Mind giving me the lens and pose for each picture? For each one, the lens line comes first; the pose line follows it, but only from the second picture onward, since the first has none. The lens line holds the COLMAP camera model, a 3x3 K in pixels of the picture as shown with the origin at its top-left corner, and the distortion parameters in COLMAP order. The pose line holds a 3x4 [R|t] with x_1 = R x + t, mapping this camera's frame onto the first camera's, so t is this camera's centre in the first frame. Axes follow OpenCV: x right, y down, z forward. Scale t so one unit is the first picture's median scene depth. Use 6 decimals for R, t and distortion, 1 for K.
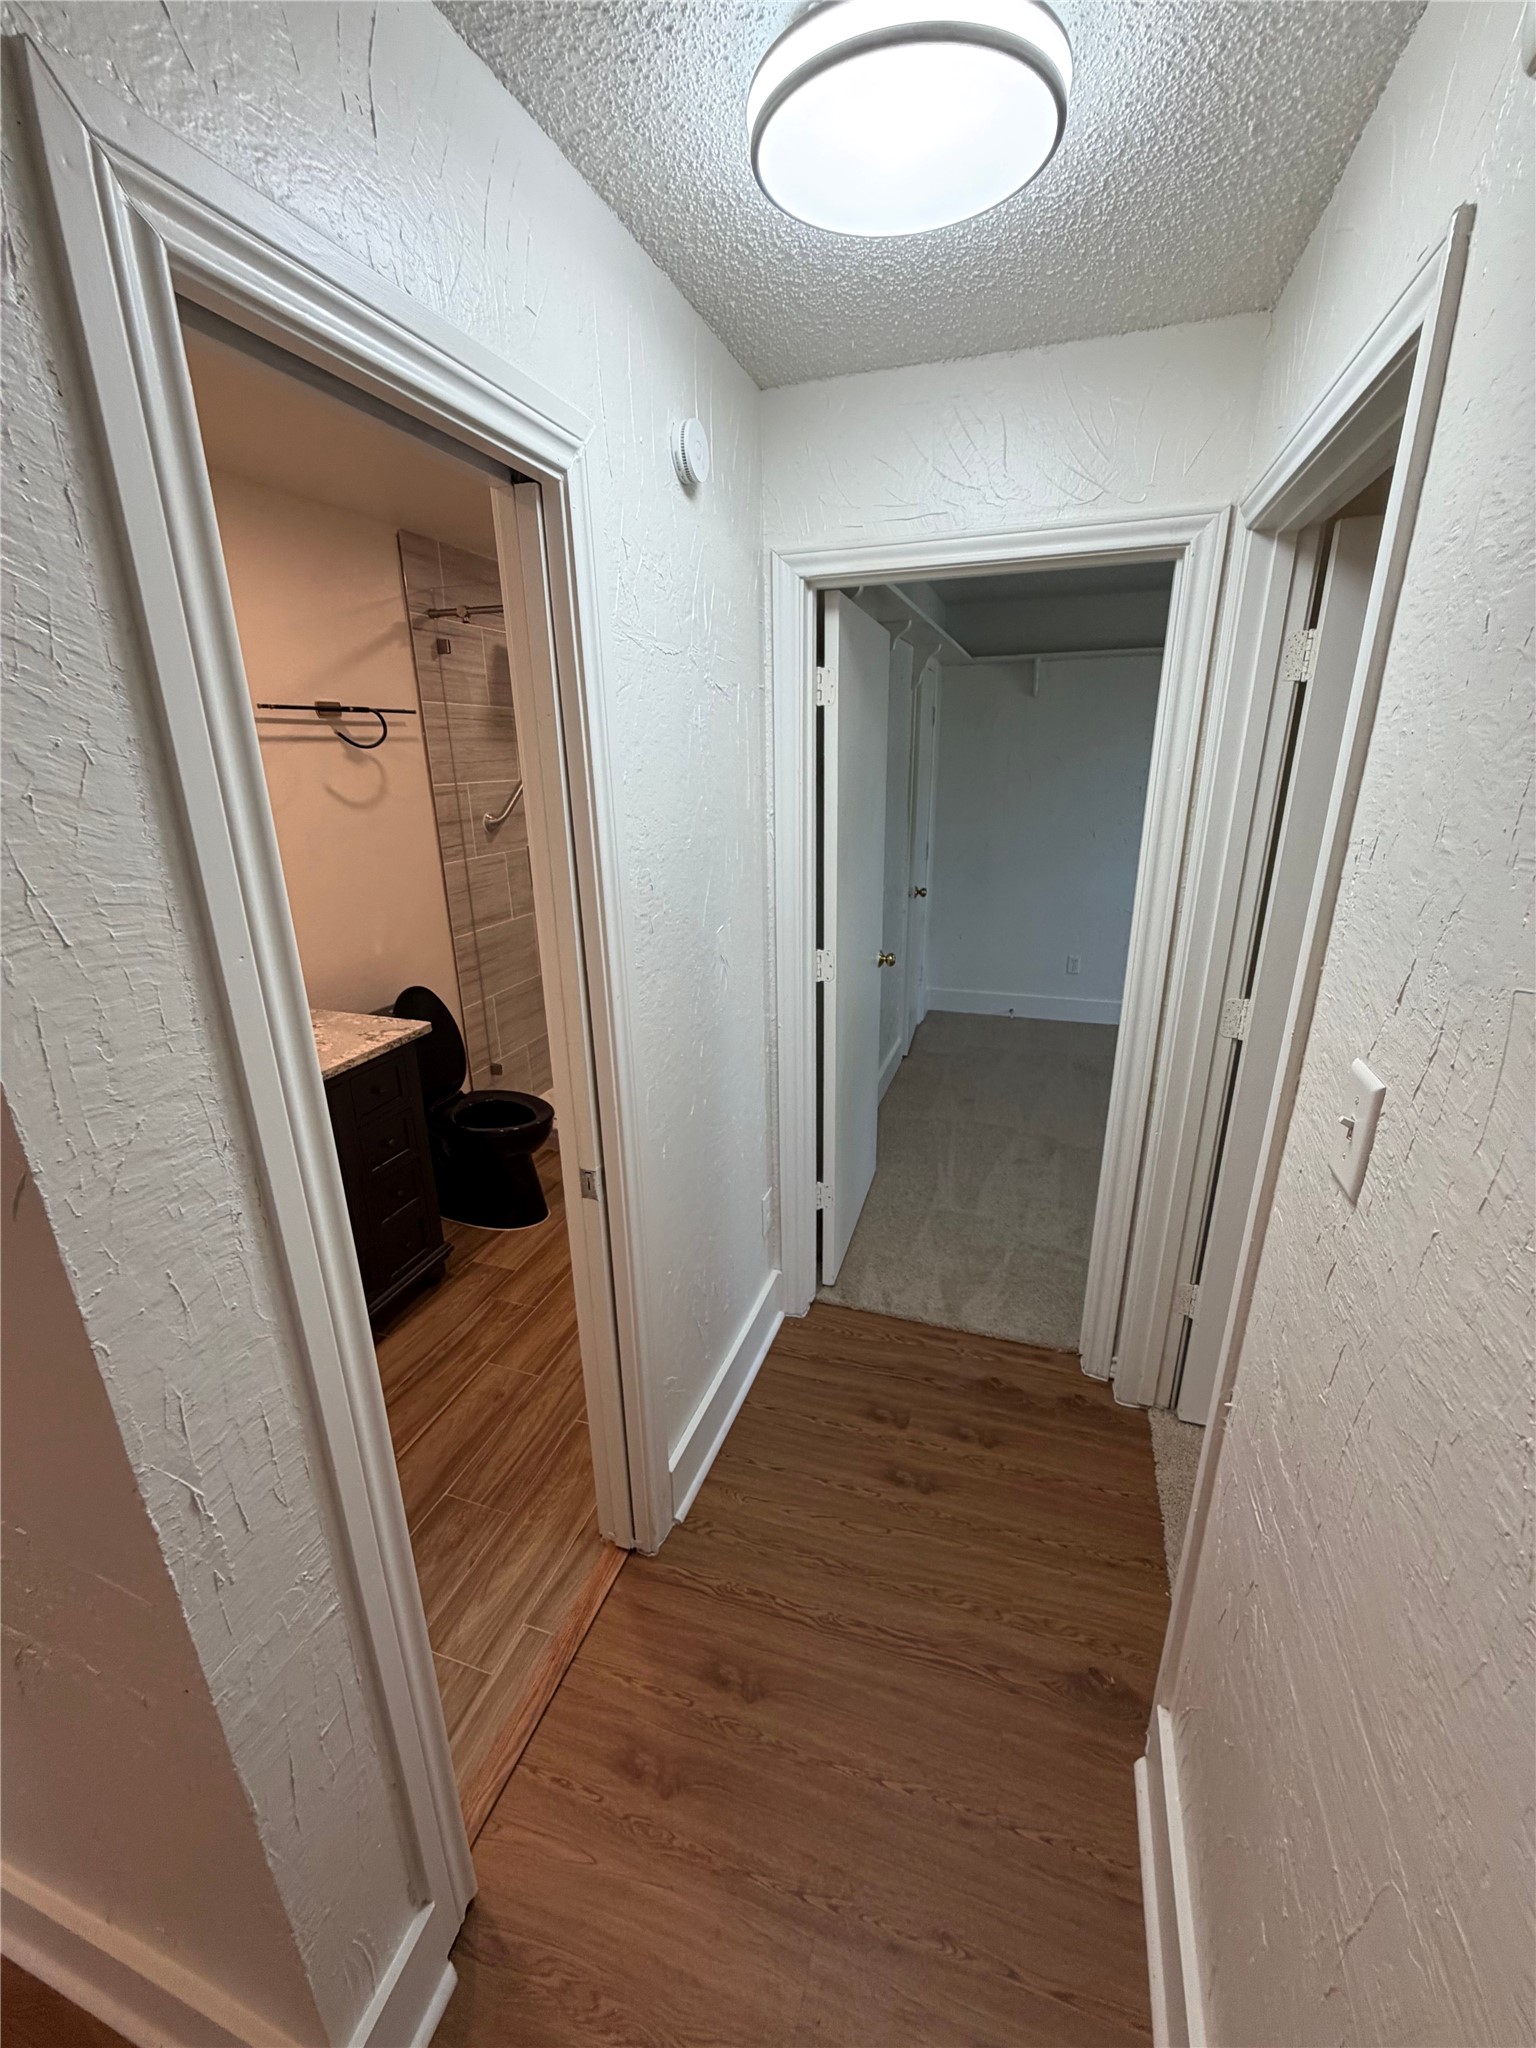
lens RADIAL K [[815.5, 0, 768.5], [0, 815.5, 1024.7], [0, 0, 1]] dist [0.000961, -0.000258]
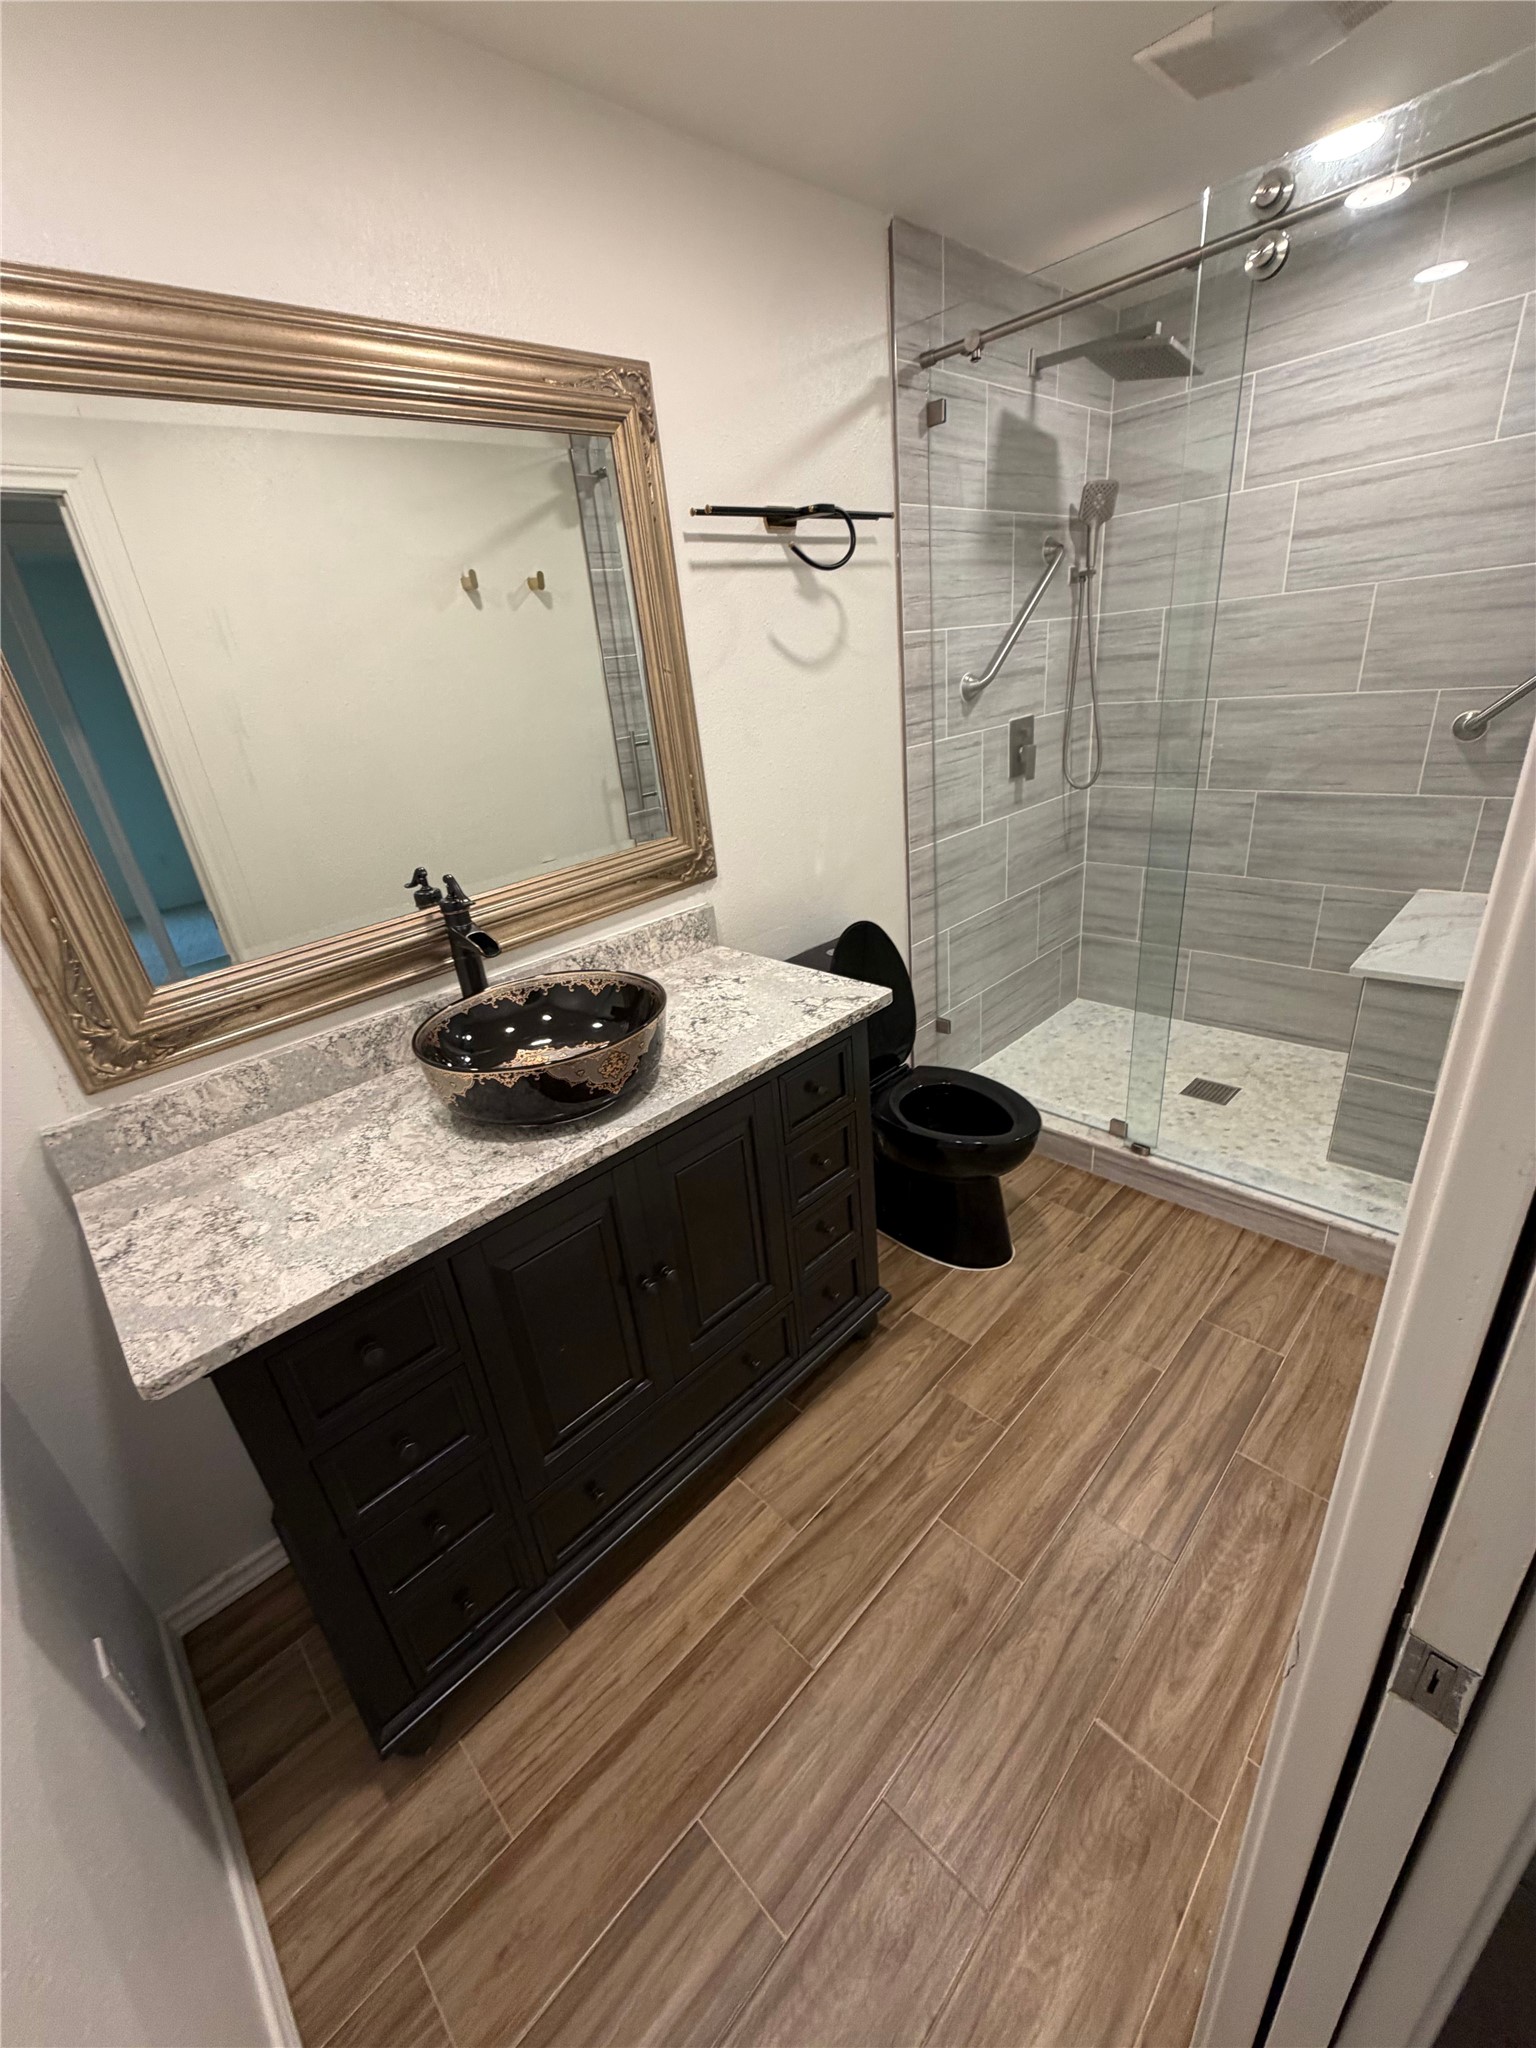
lens RADIAL K [[815.5, 0, 771.6], [0, 815.5, 1027.2], [0, 0, 1]] dist [0.000961, -0.000258]
pose [[0.888945, 0.112892, -0.443882, -0.169451], [-0.059493, 0.989398, 0.132487, -0.044112], [0.454133, -0.091366, 0.886237, 0.306089]]
